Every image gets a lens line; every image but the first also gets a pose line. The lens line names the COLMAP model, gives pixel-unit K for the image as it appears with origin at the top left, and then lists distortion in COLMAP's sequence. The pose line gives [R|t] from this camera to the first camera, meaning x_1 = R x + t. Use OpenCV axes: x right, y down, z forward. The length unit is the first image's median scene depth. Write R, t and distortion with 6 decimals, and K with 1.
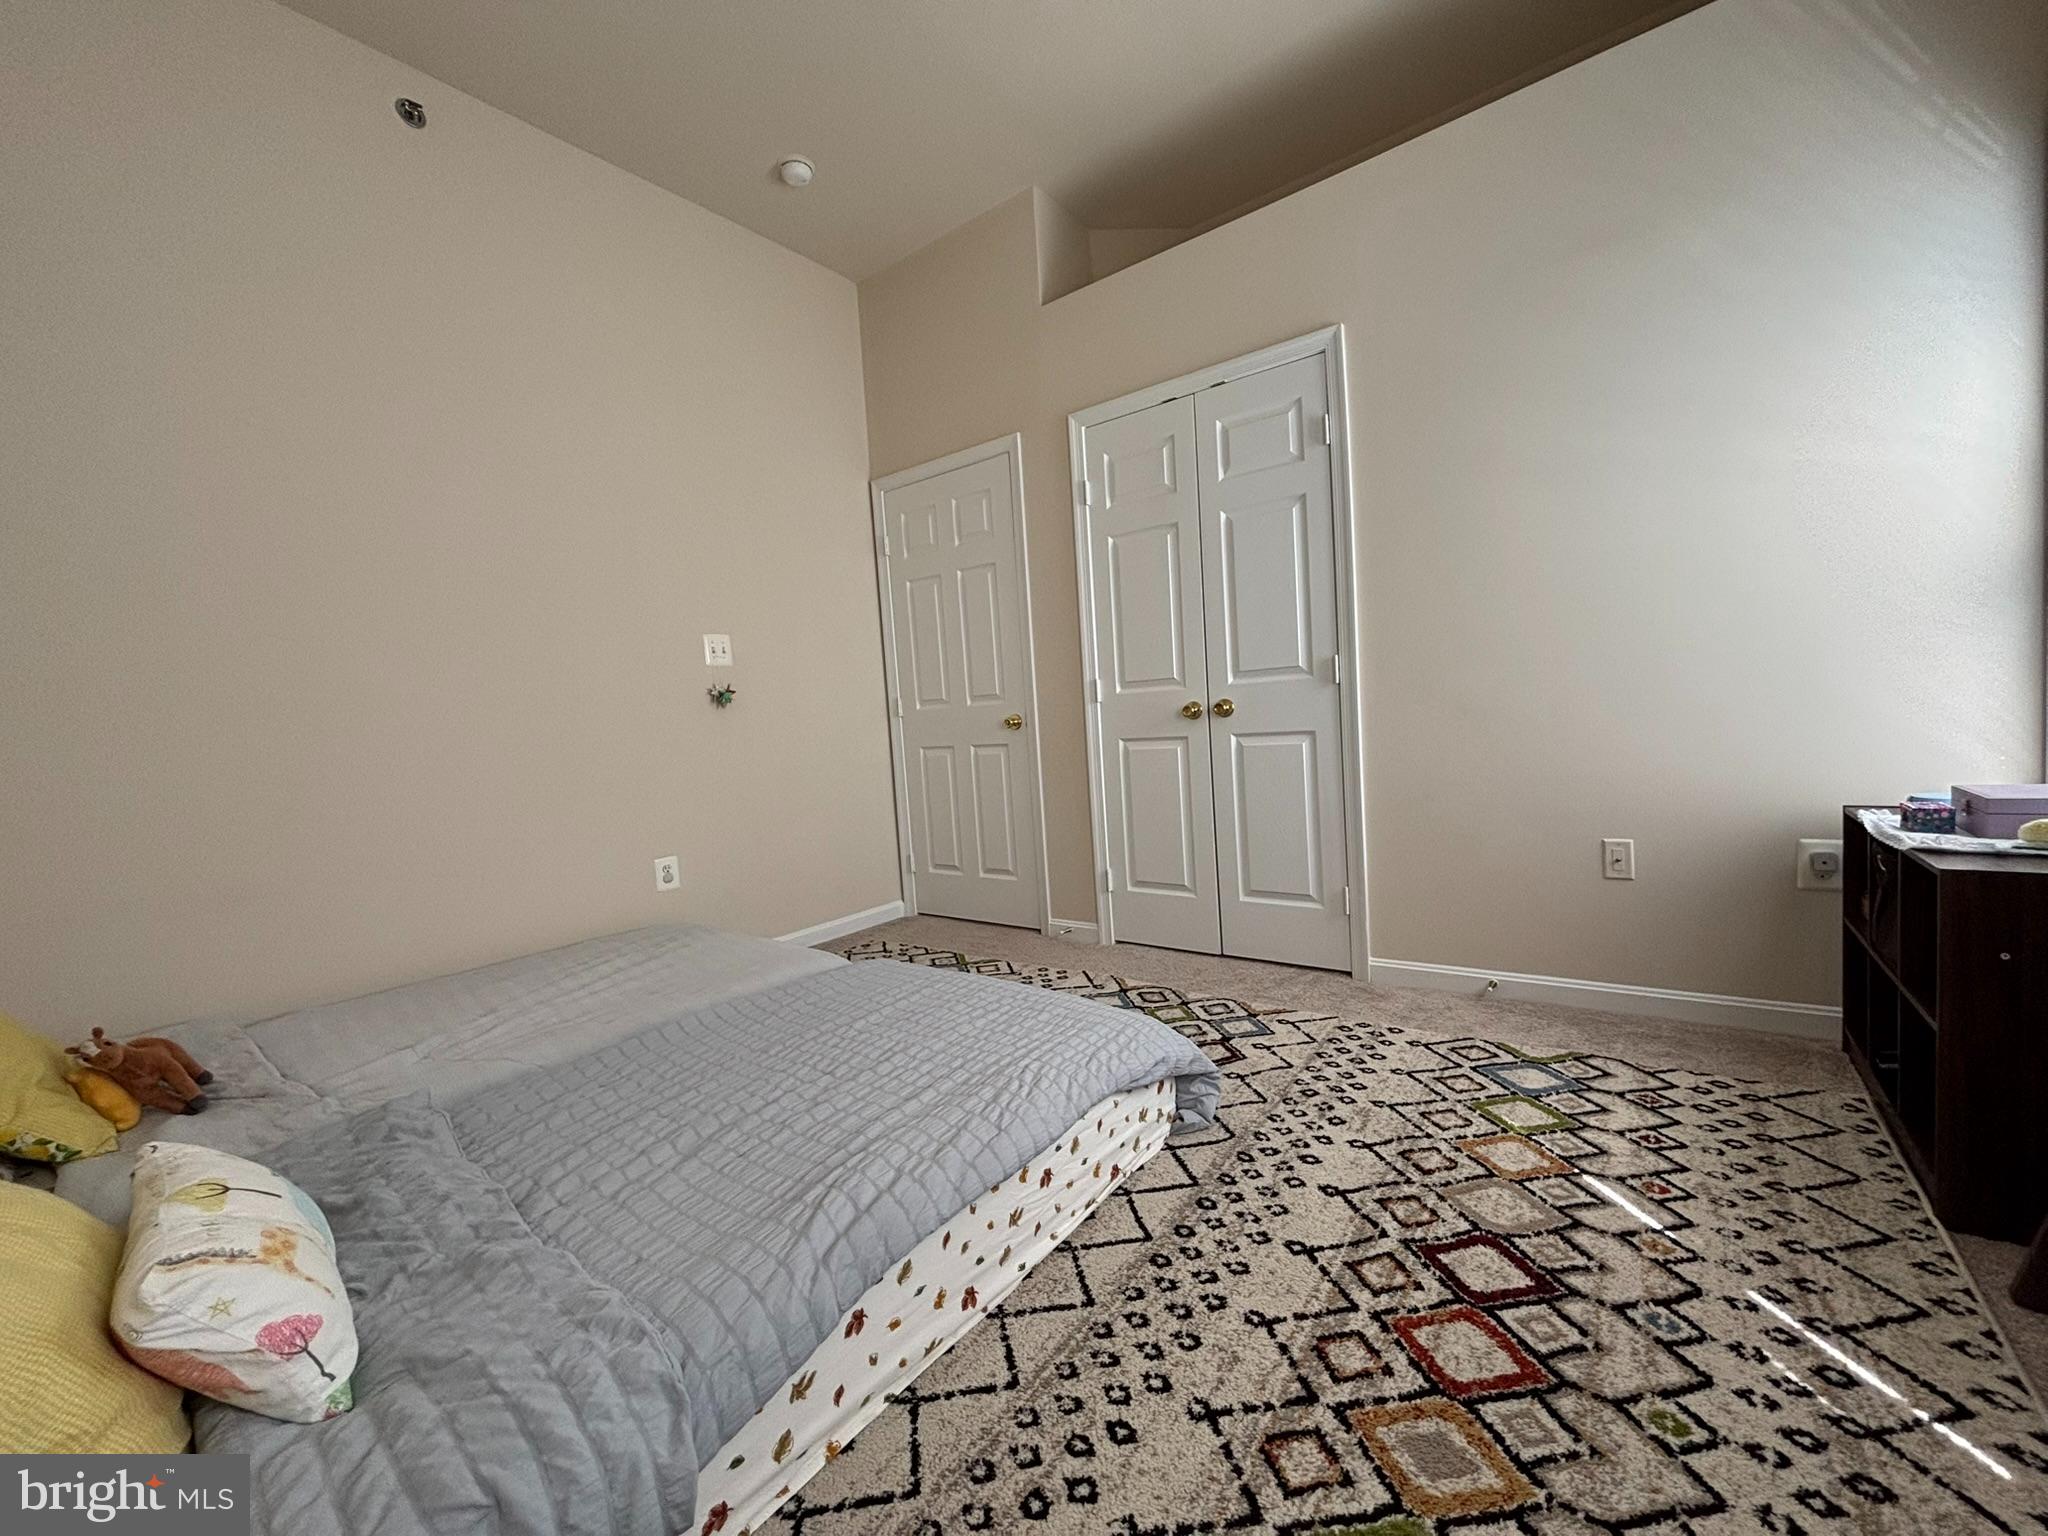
lens RADIAL K [[820.1, 0, 1027.5], [0, 820.1, 770.7], [0, 0, 1]] dist [0.004041, -0.001327]
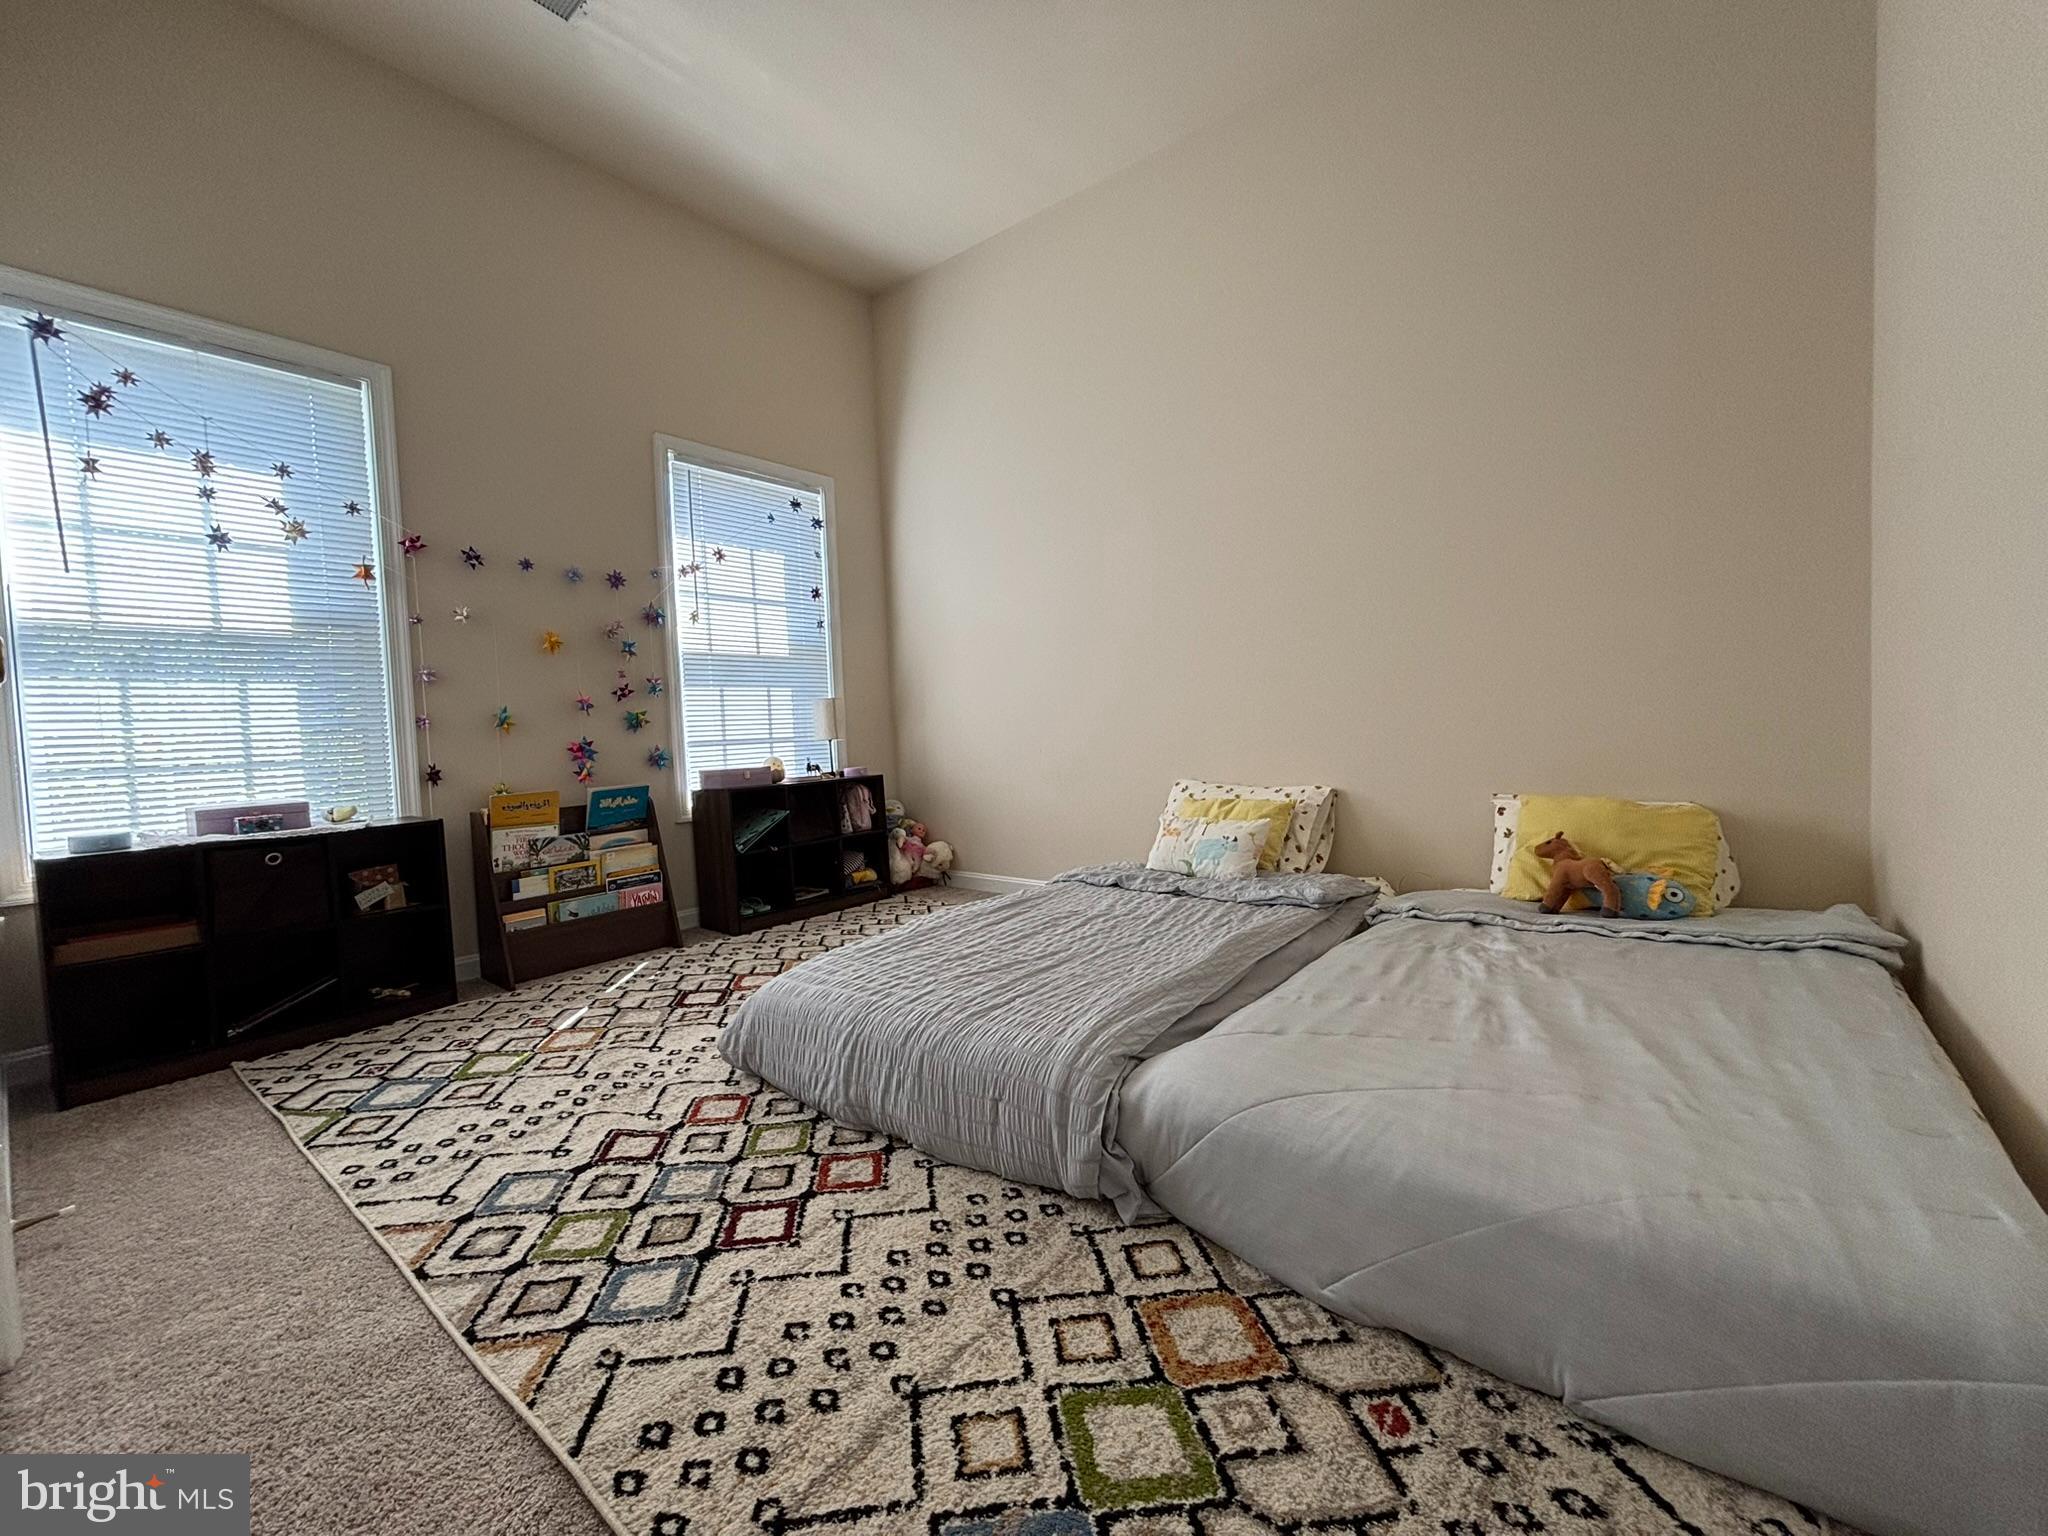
lens RADIAL K [[820.1, 0, 1015.1], [0, 820.1, 766.4], [0, 0, 1]] dist [0.004041, -0.001327]
pose [[-0.994688, 0.098635, 0.029454, -0.197883], [0.101234, 0.989177, 0.106208, -0.050704], [-0.018660, 0.108626, -0.993908, 1.862601]]
